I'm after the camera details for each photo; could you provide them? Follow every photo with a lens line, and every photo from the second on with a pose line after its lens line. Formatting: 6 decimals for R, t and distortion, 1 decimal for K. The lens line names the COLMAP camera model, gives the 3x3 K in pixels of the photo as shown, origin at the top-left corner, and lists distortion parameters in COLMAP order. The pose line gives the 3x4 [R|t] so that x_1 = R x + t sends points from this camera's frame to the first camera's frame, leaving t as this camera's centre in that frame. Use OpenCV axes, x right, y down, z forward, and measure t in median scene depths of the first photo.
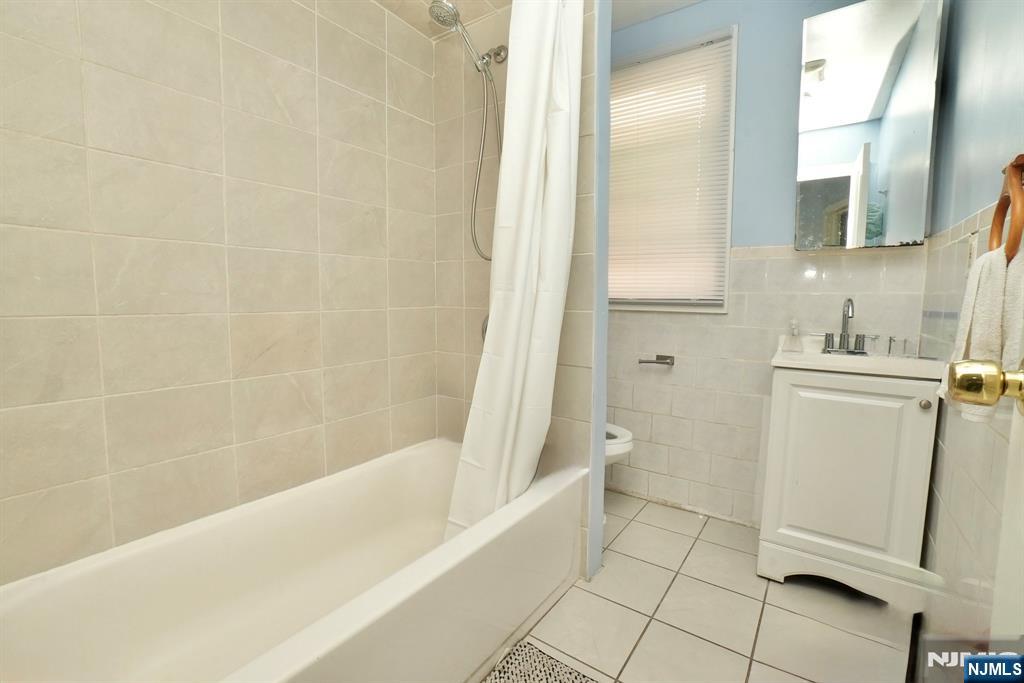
lens RADIAL K [[452.0, 0, 509.1], [0, 452.0, 340.9], [0, 0, 1]] dist [-0.045825, 0.016467]
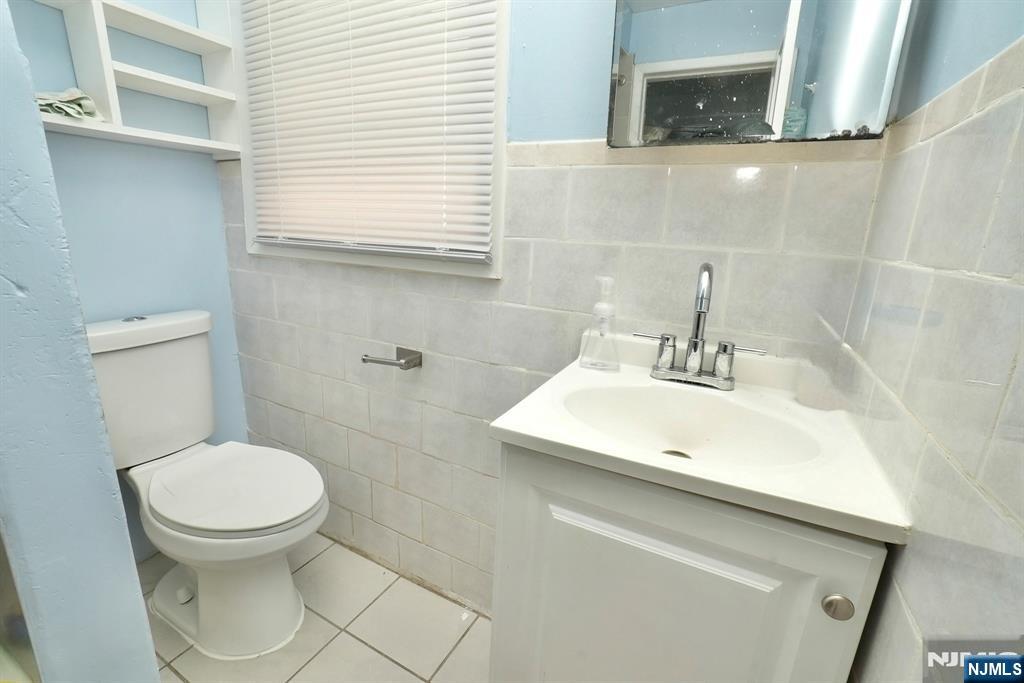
lens RADIAL K [[452.0, 0, 509.1], [0, 452.0, 340.9], [0, 0, 1]] dist [-0.045825, 0.016467]
pose [[0.990690, 0.003599, 0.136087, 0.436356], [-0.024504, 0.988037, 0.152256, -0.071259], [-0.133911, -0.154173, 0.978927, 0.493687]]
